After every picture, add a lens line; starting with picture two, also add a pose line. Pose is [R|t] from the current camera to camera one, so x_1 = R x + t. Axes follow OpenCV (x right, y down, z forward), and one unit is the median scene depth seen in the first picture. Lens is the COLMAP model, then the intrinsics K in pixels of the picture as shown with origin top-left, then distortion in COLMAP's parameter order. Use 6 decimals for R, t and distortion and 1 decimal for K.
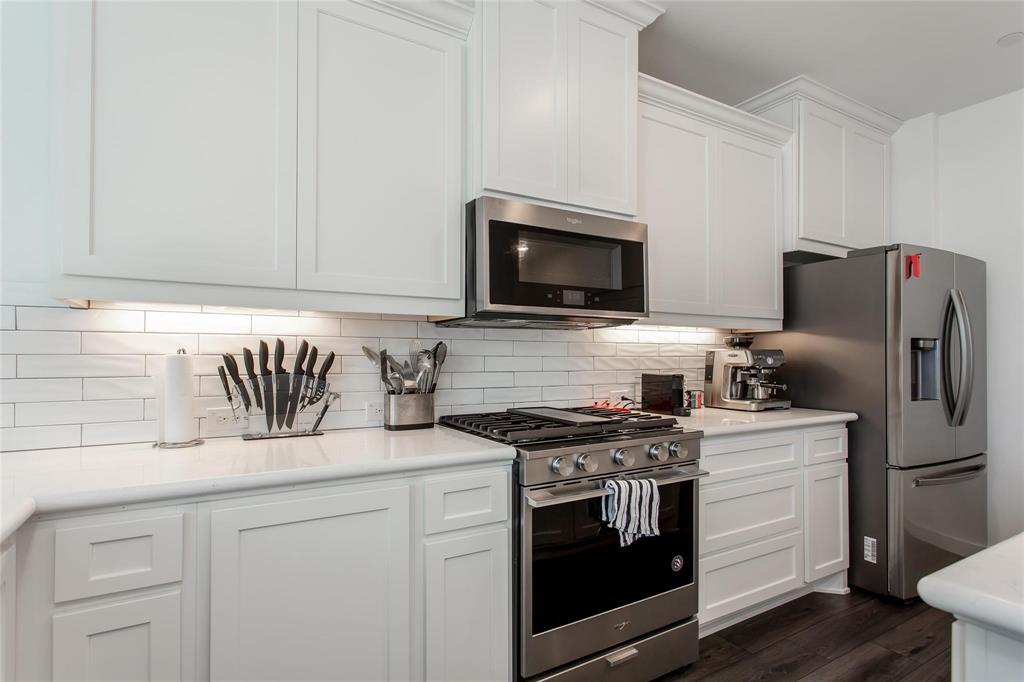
lens RADIAL K [[497.3, 0, 510.6], [0, 497.3, 351.2], [0, 0, 1]] dist [-0.002623, -0.000013]
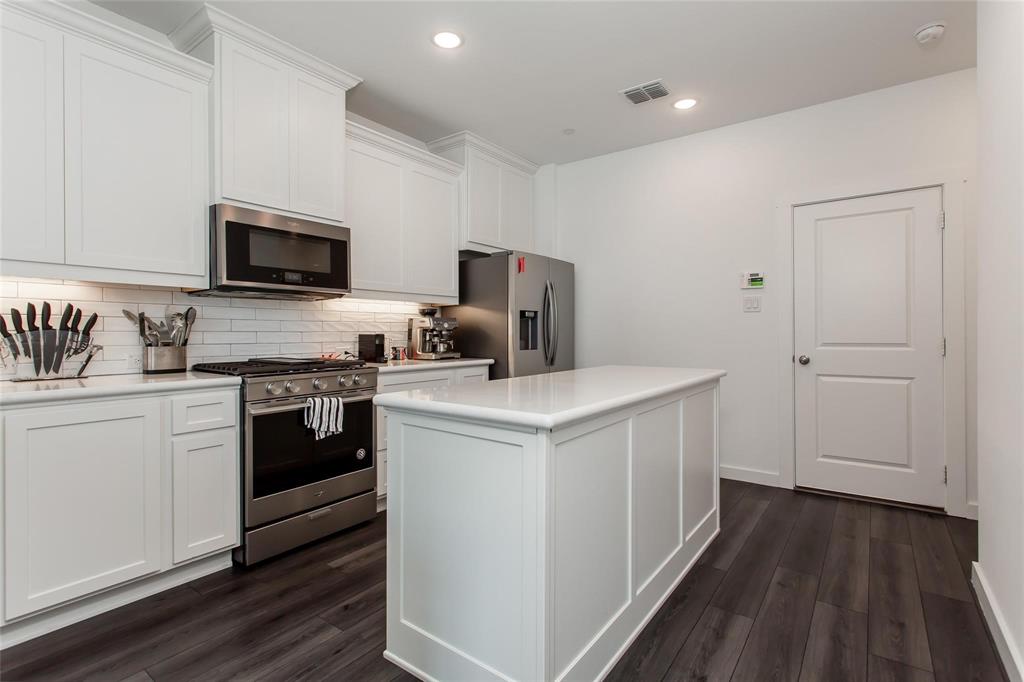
lens RADIAL K [[548.5, 0, 487.2], [0, 548.5, 342.7], [0, 0, 1]] dist [0.005828, 0.001445]
pose [[0.956021, 0.000297, 0.293298, 0.187283], [-0.006656, 0.999764, 0.020681, 0.041001], [-0.293223, -0.021724, 0.955797, -0.643672]]
